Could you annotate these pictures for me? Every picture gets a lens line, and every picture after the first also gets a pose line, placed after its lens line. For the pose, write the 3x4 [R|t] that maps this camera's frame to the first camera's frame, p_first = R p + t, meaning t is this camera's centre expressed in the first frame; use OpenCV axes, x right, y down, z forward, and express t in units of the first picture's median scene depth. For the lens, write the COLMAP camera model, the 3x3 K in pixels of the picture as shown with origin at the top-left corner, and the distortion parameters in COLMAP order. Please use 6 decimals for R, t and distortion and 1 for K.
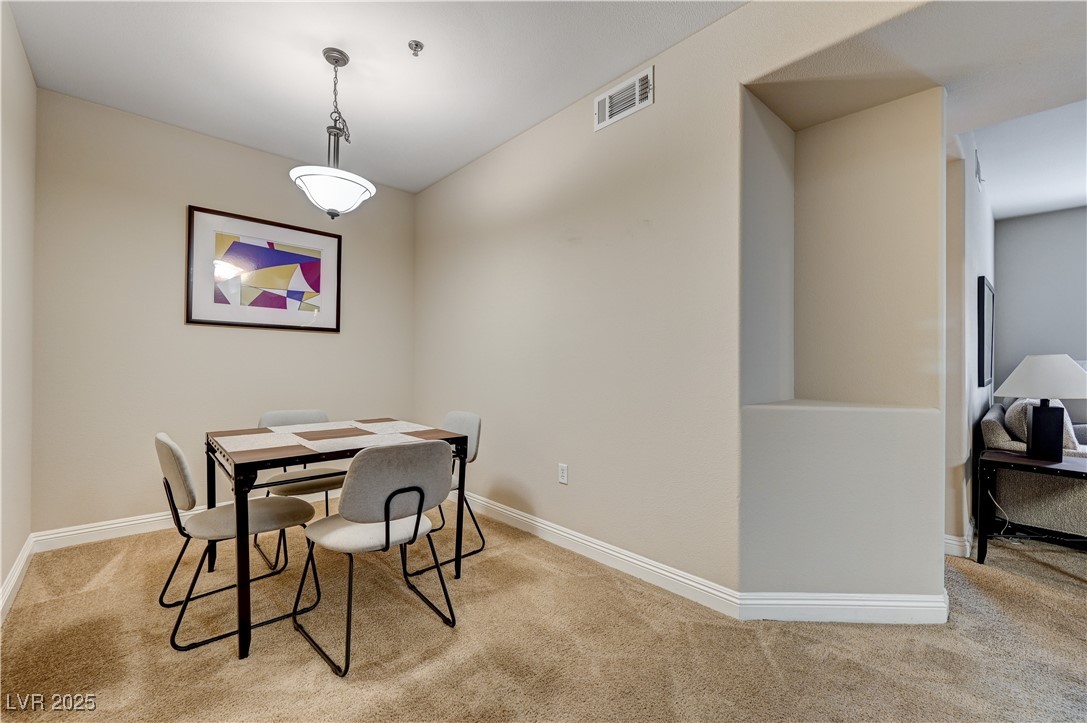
lens RADIAL K [[452.9, 0, 543.1], [0, 452.9, 363.0], [0, 0, 1]] dist [-0.001628, 0.000326]
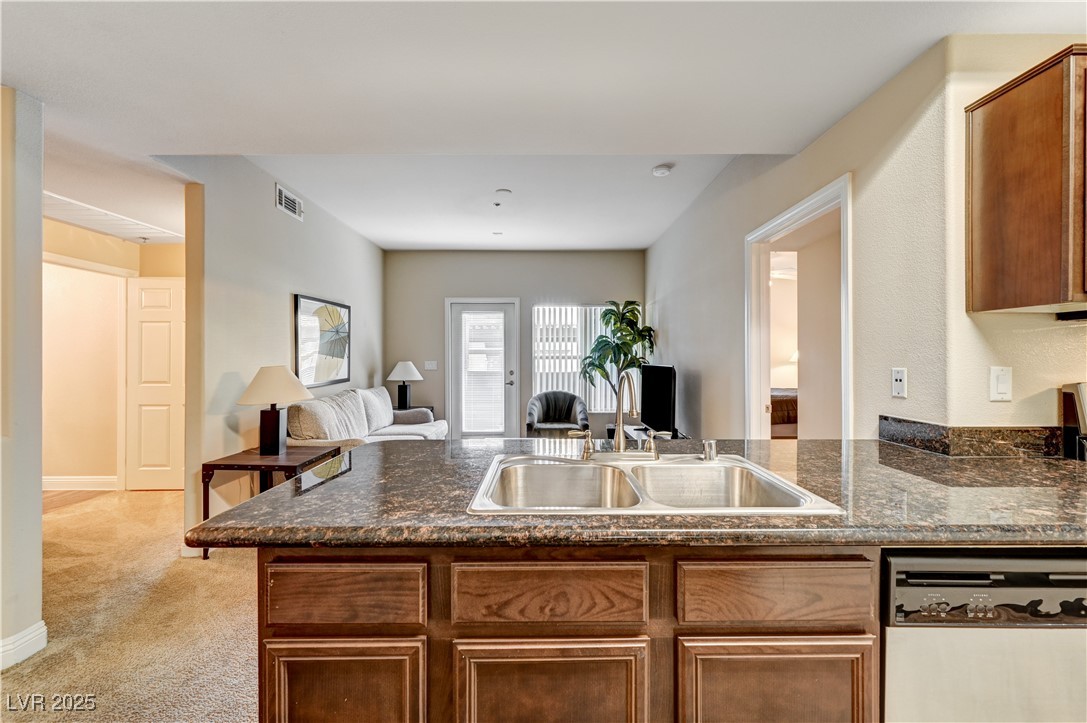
lens RADIAL K [[447.5, 0, 543.2], [0, 447.5, 360.6], [0, 0, 1]] dist [-0.001393, -0.000006]
pose [[0.681586, -0.012456, 0.731632, 0.889133], [0.001888, 0.999882, 0.015264, -0.064341], [-0.731735, -0.009022, 0.681529, -0.410262]]
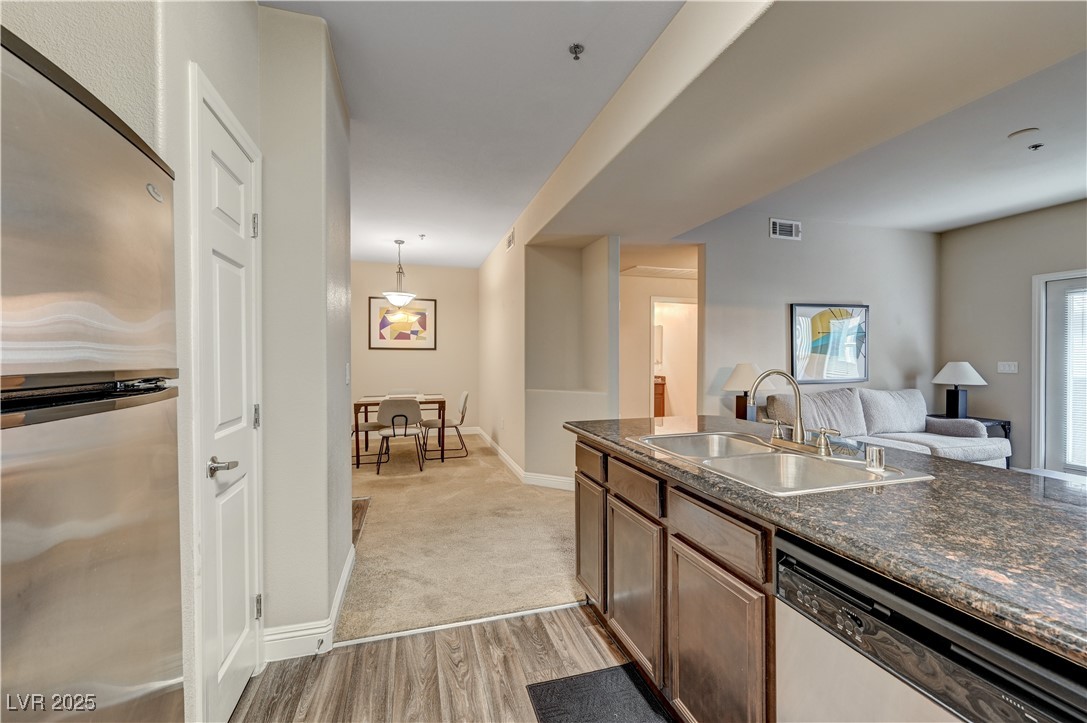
lens RADIAL K [[447.5, 0, 543.2], [0, 447.5, 360.6], [0, 0, 1]] dist [-0.001393, -0.000006]
pose [[0.898925, -0.004400, -0.438081, 1.416722], [0.009182, 0.999919, 0.008800, -0.064344], [0.438007, -0.011933, 0.898892, -0.909258]]
